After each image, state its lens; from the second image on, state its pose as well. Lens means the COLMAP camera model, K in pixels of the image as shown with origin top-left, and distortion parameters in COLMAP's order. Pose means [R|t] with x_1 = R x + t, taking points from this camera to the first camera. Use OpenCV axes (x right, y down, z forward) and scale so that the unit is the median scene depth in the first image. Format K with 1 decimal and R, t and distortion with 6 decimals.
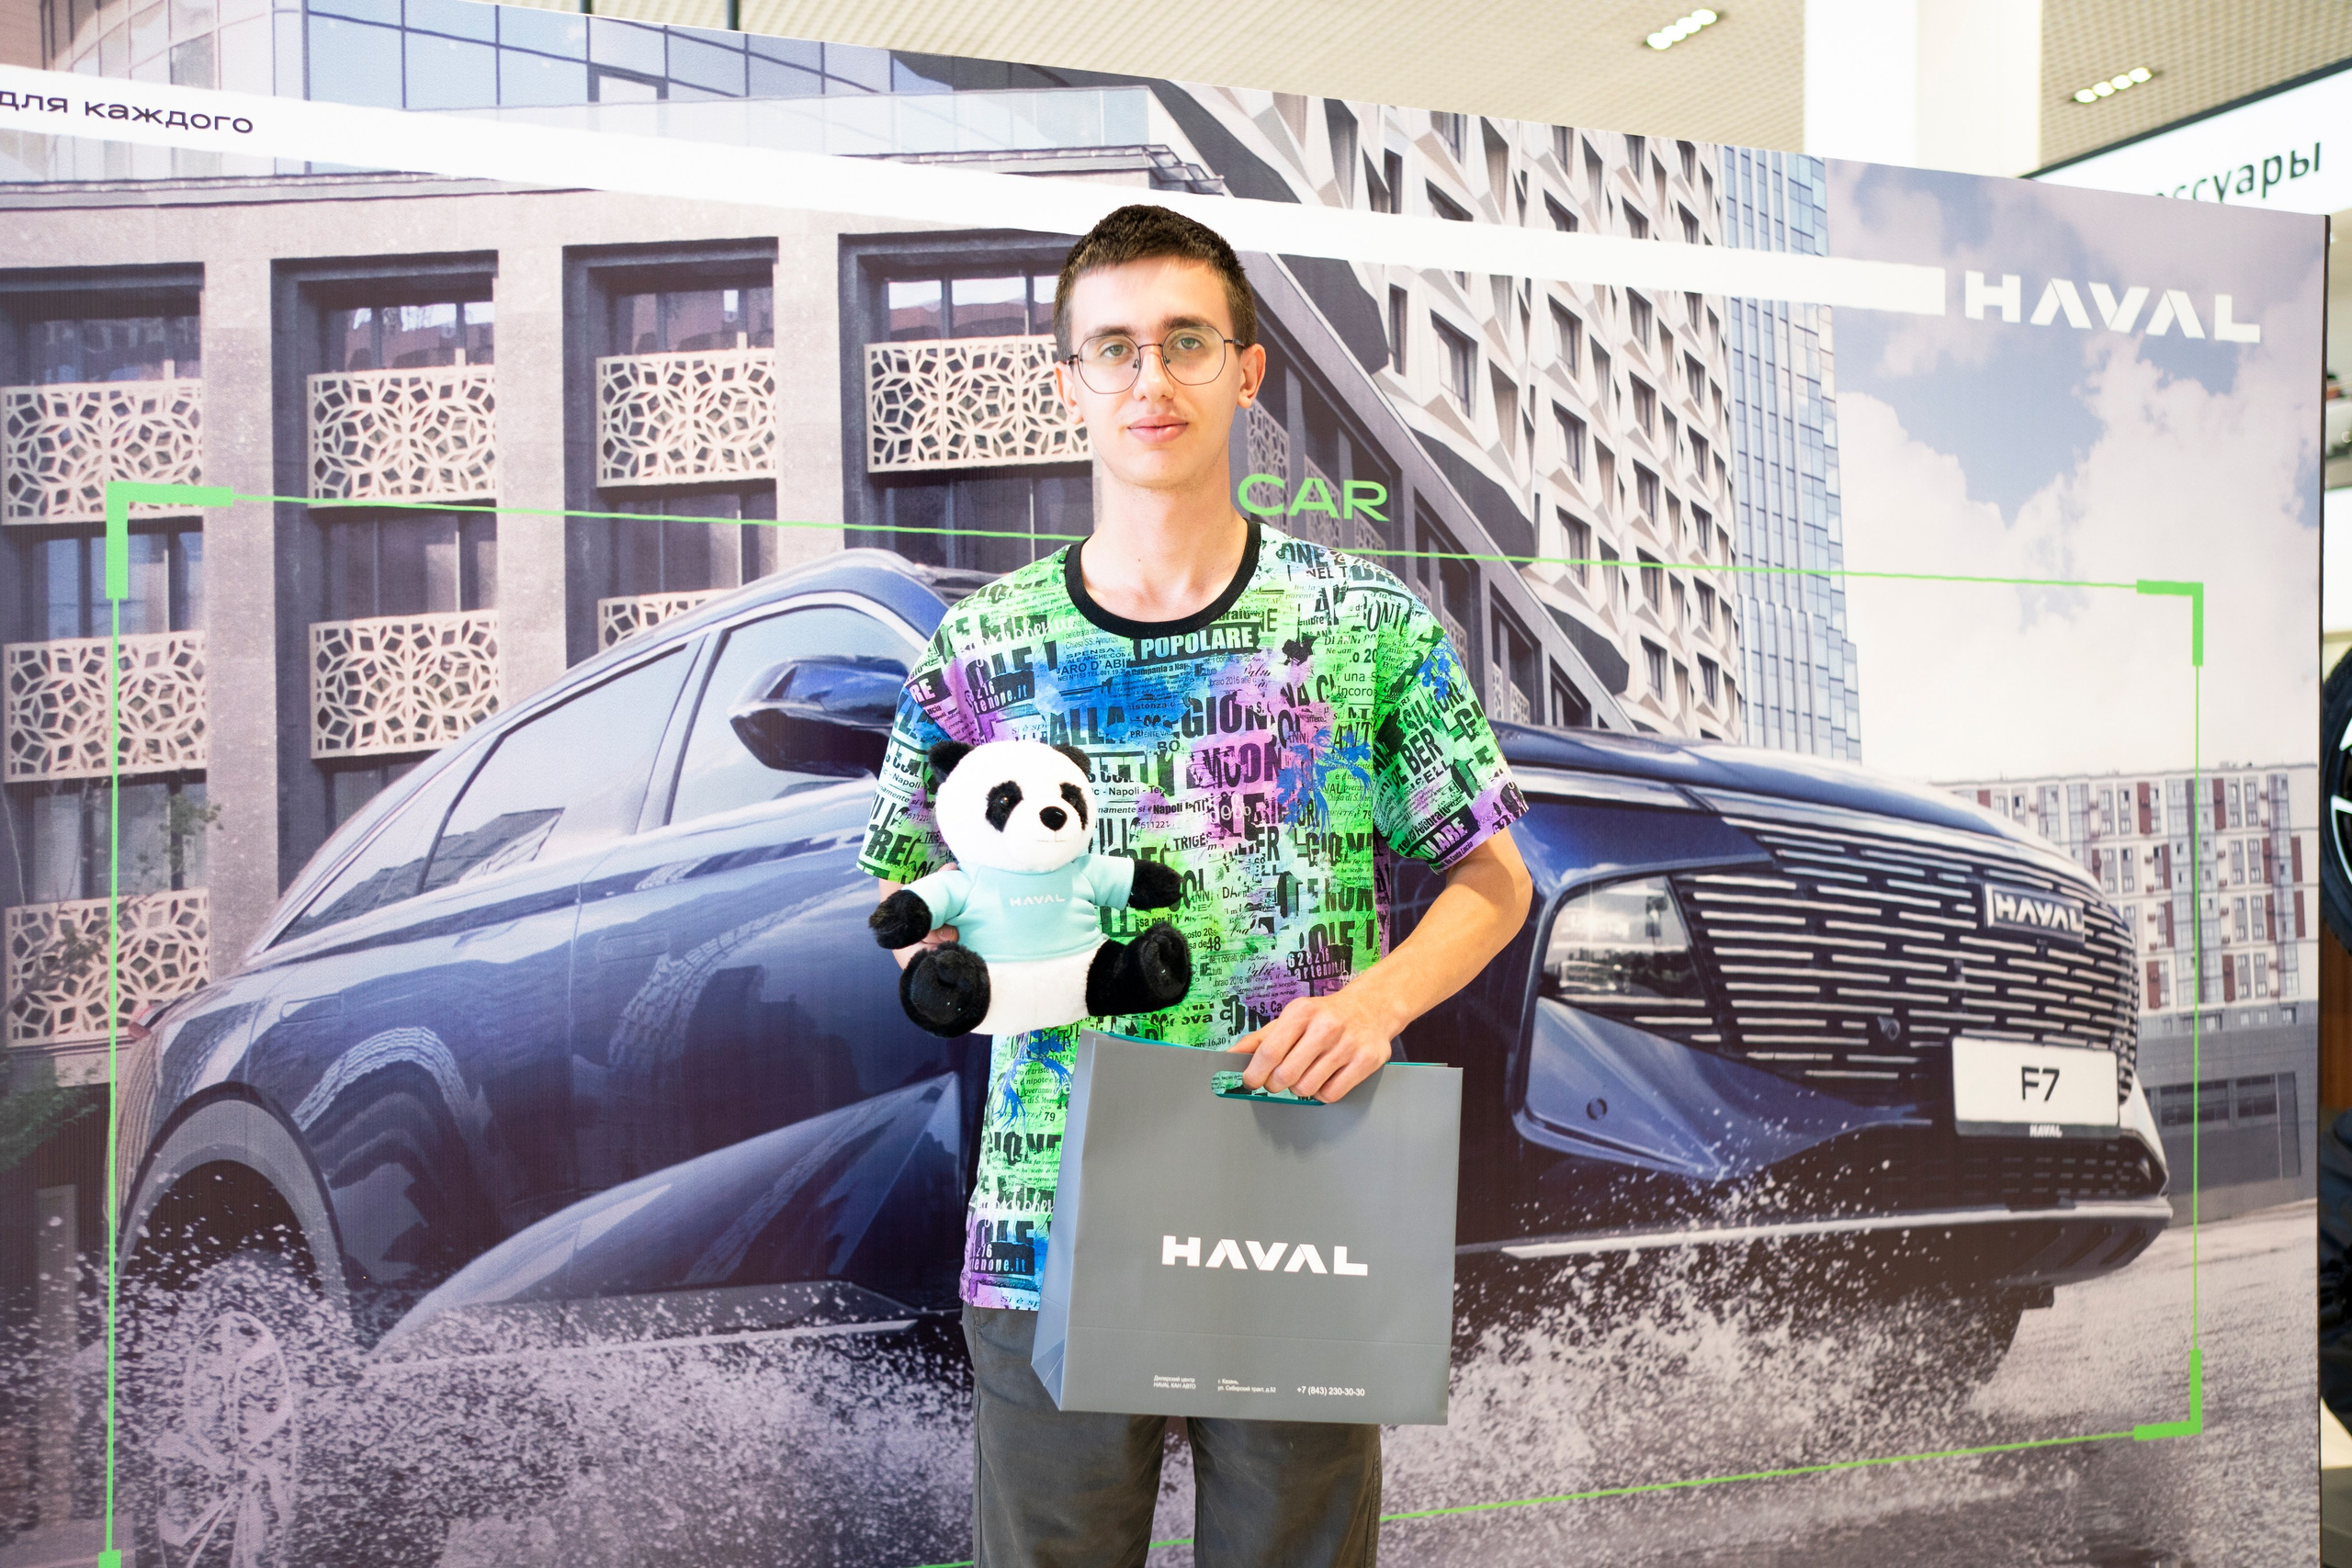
lens RADIAL K [[2371.3, 0, 1177.0], [0, 2371.3, 599.1], [0, 0, 1]] dist [-0.033670, 0.028848]
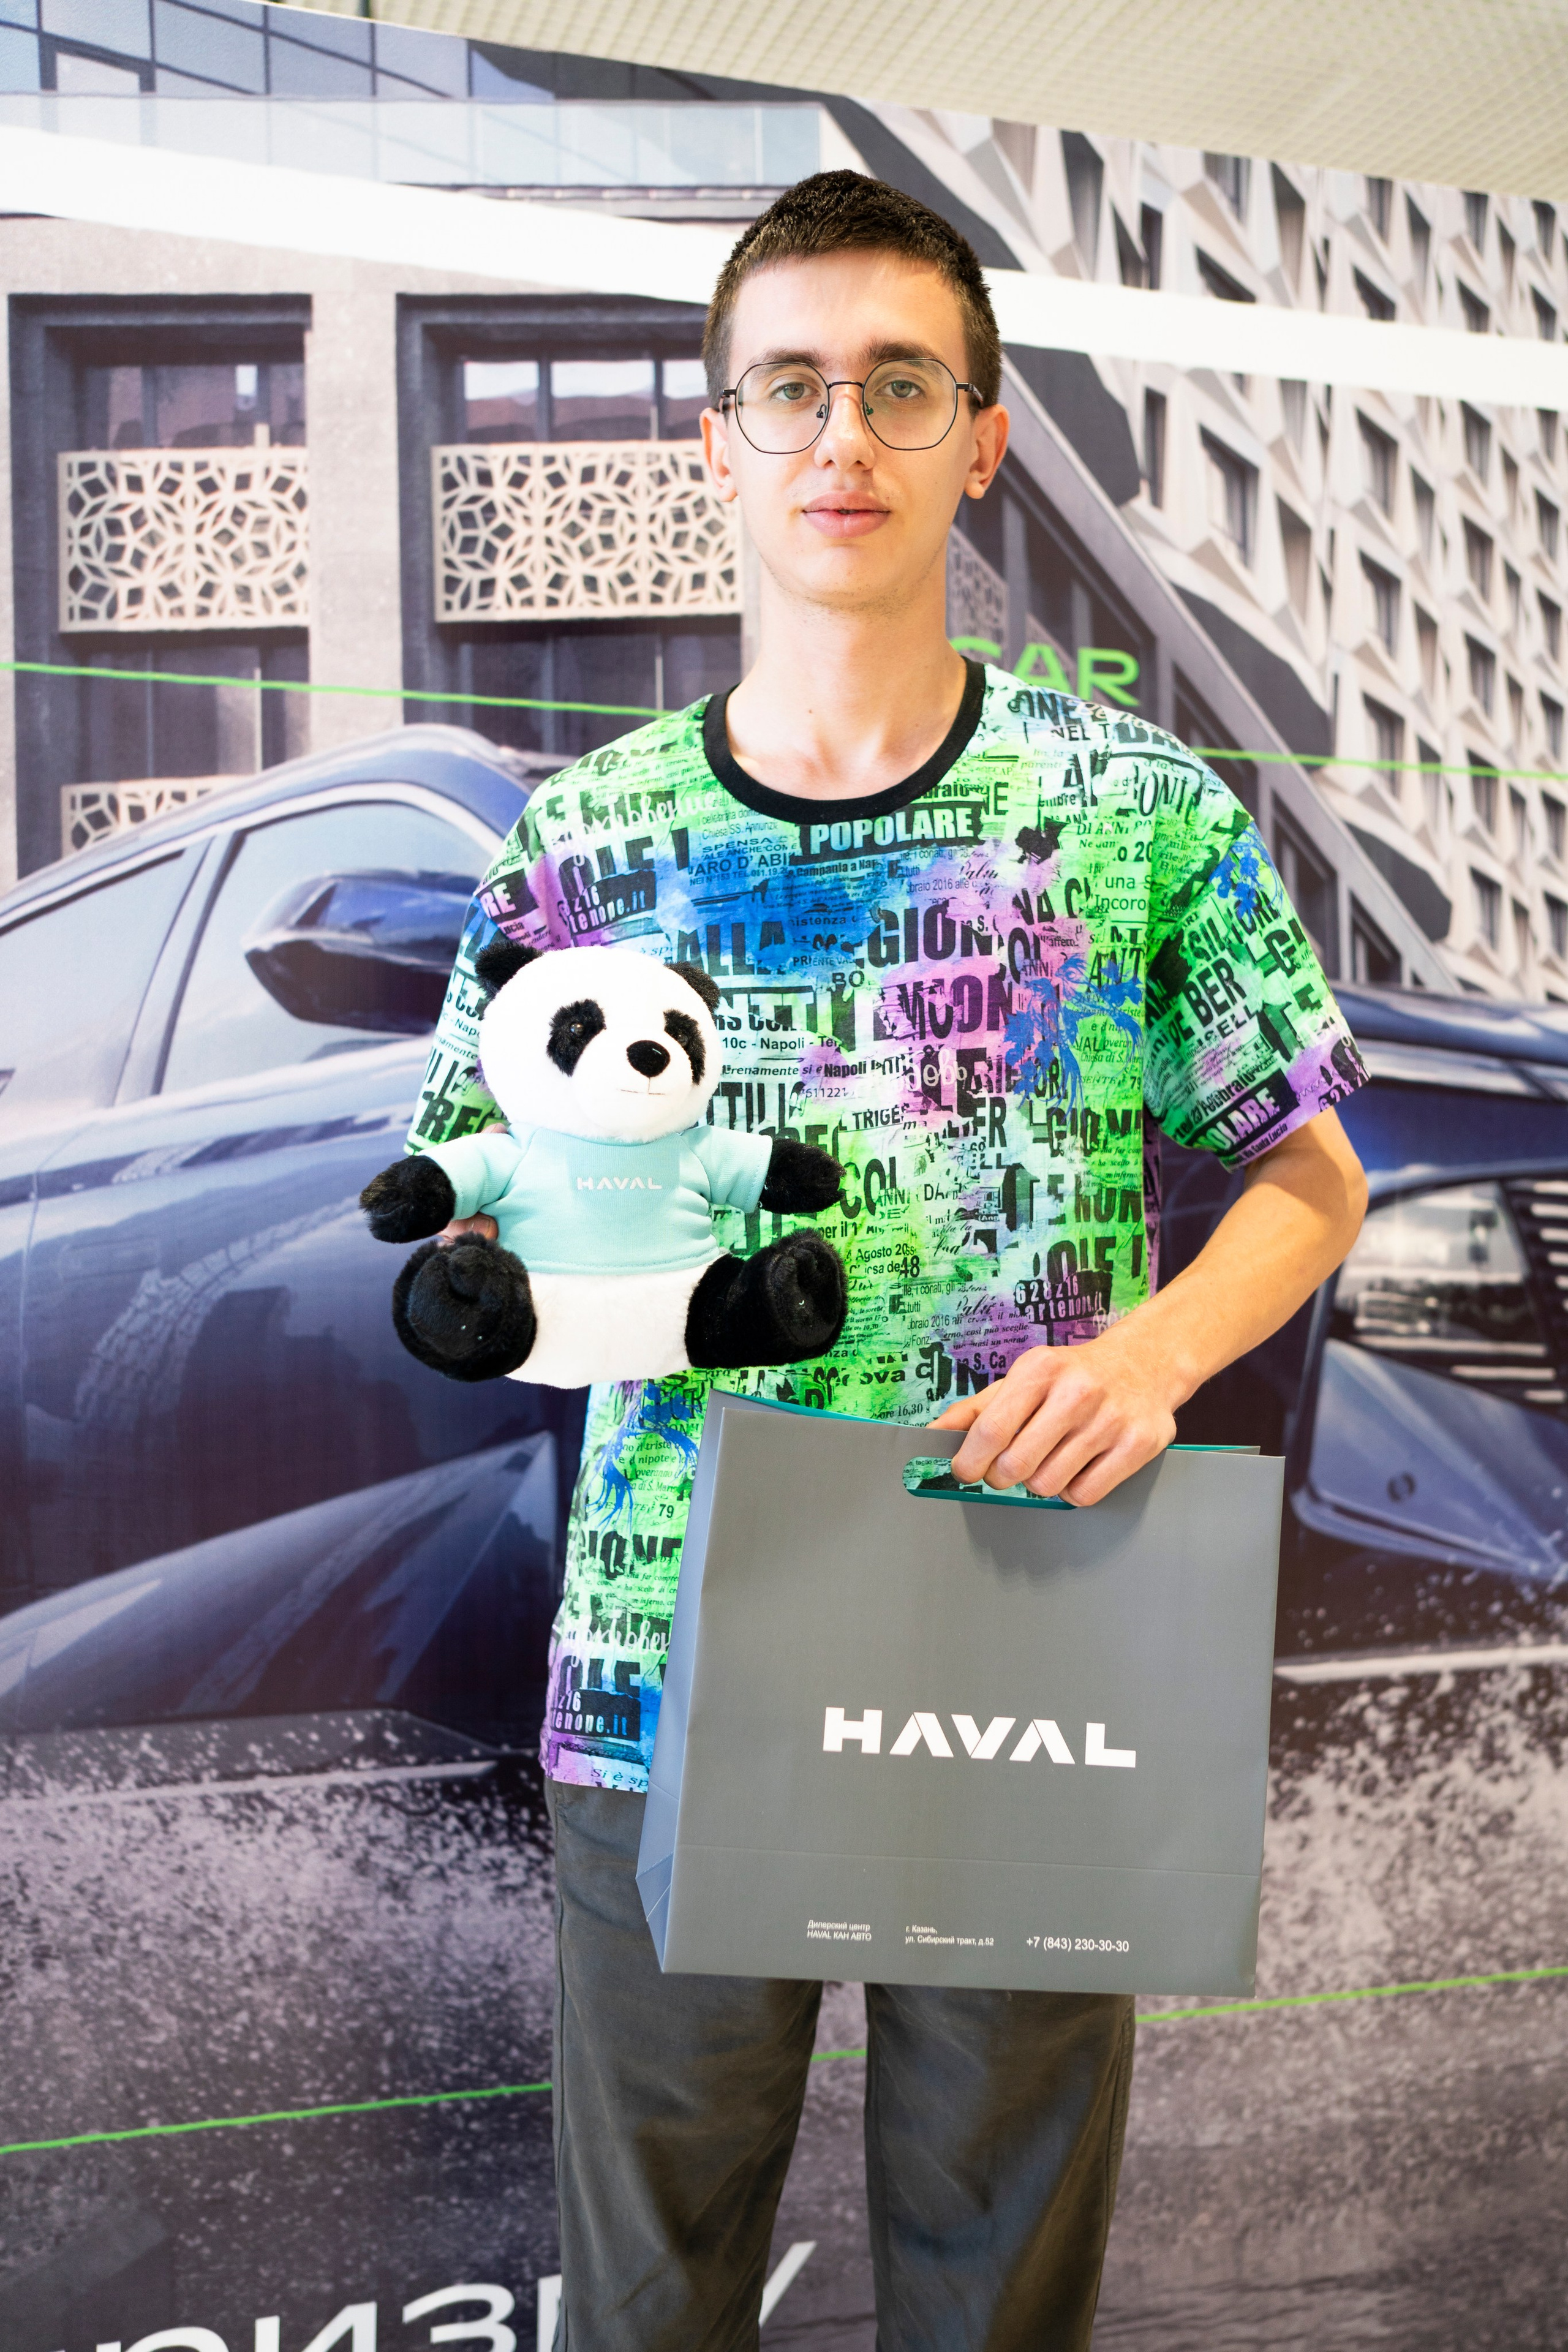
lens RADIAL K [[2371.5, 0, 784.0], [0, 2371.5, 1176.0], [0, 0, 1]] dist [-0.033670, 0.028848]
pose [[0.999769, 0.011763, -0.017970, -0.007734], [-0.009756, 0.994107, 0.107960, 0.038031], [0.019134, -0.107760, 0.993993, 0.263661]]
